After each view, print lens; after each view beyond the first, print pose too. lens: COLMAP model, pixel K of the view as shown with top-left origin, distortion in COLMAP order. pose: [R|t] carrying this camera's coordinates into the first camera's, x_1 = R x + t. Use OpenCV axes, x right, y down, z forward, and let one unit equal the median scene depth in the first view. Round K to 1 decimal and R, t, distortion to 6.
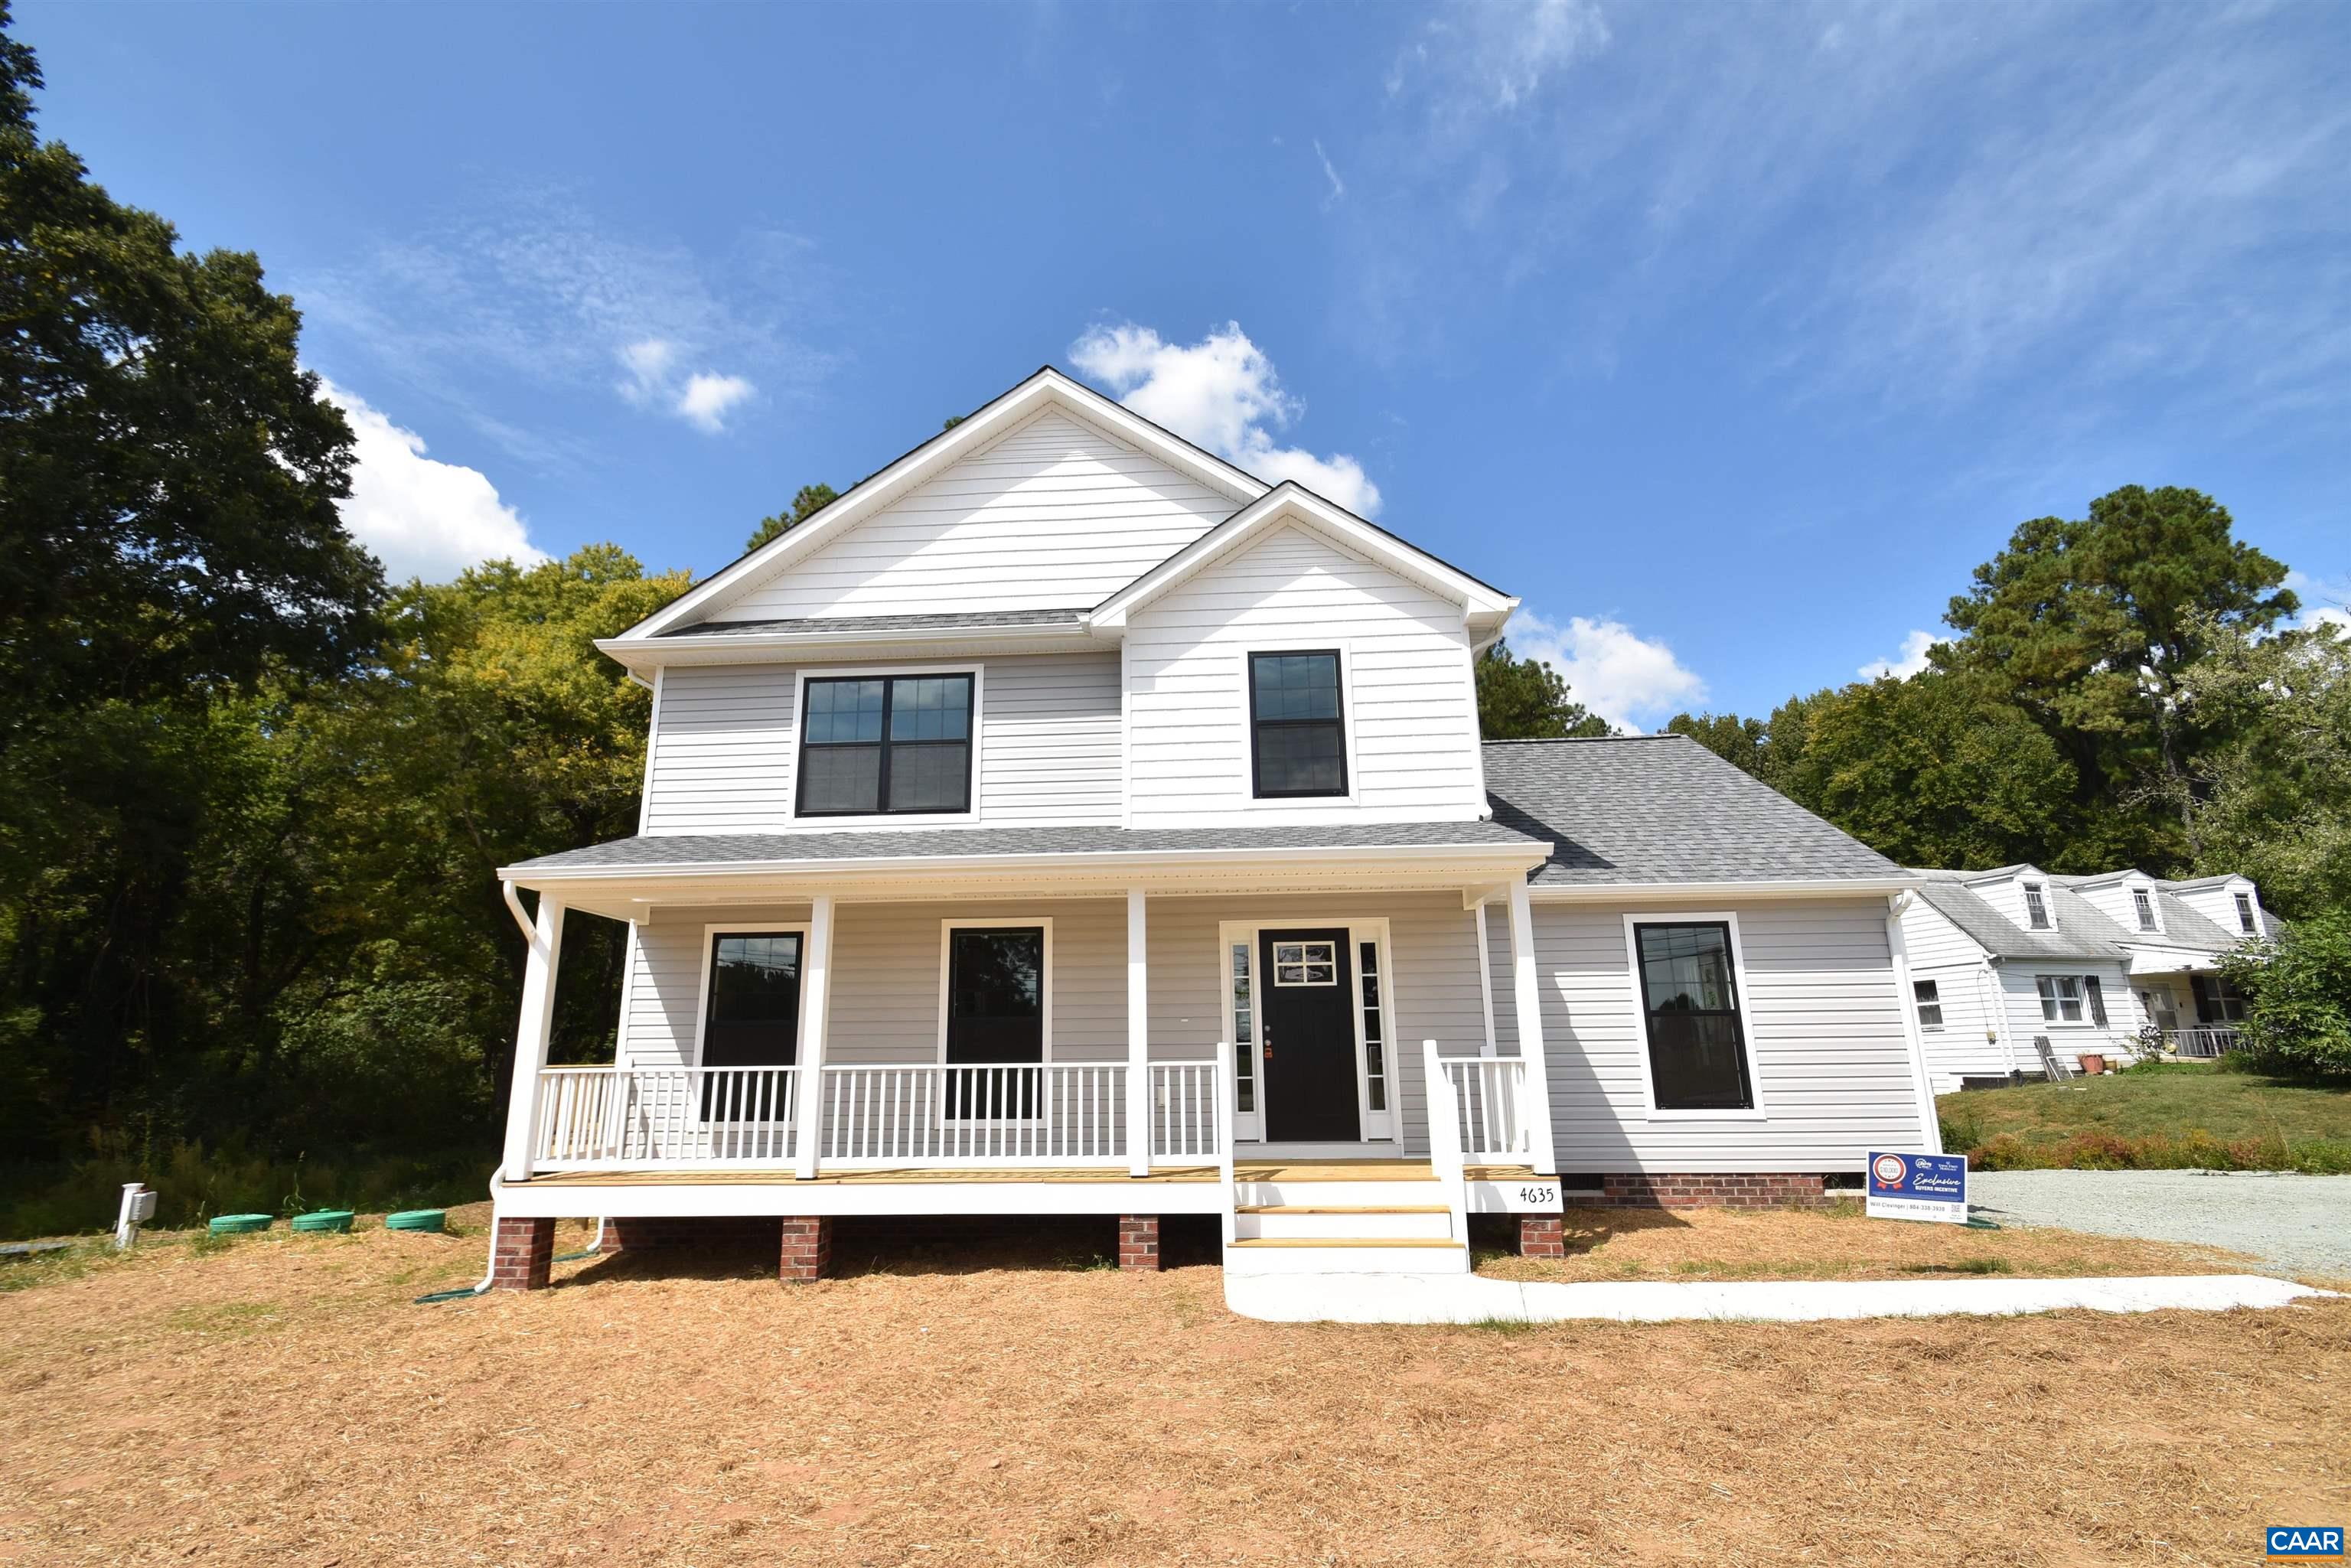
lens RADIAL K [[1021.8, 0, 1157.8], [0, 1021.8, 832.0], [0, 0, 1]] dist [0.001671, -0.000364]
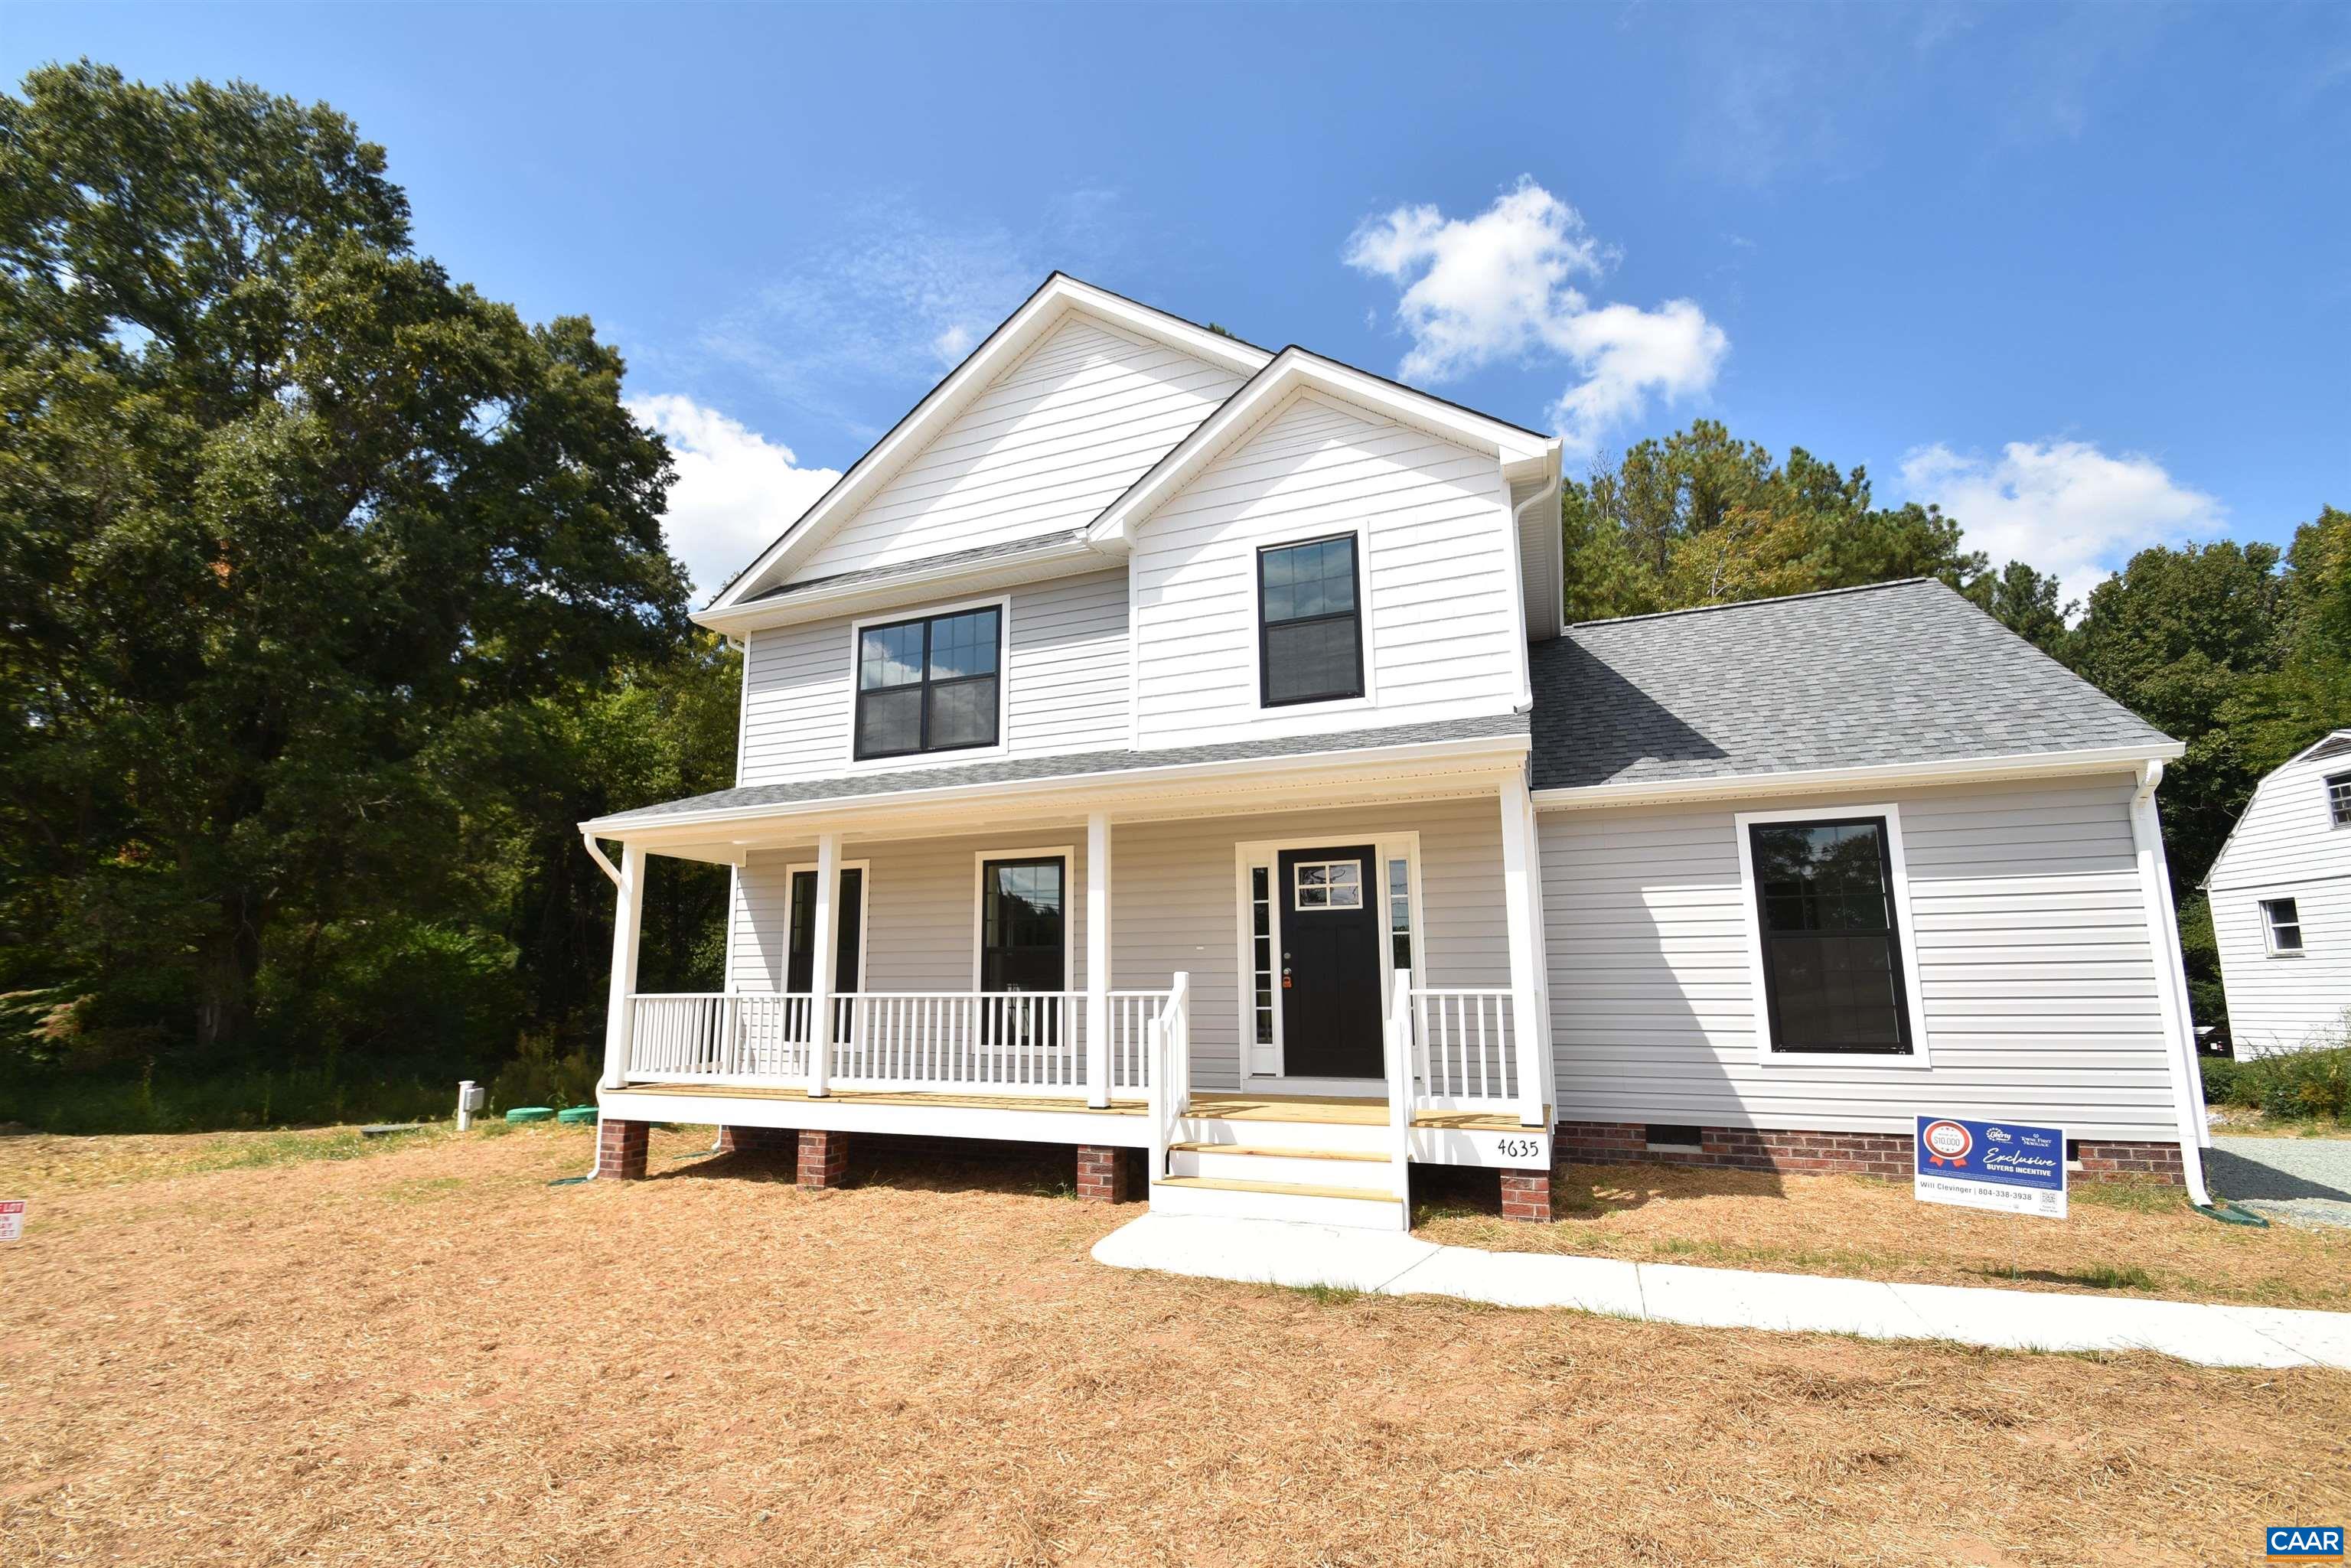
lens RADIAL K [[1021.8, 0, 1157.8], [0, 1021.8, 832.0], [0, 0, 1]] dist [0.001671, -0.000364]
pose [[0.947099, -0.044060, -0.317903, 0.293762], [0.066334, 0.996017, 0.059579, 0.017127], [0.314012, -0.077515, 0.946250, 0.094279]]
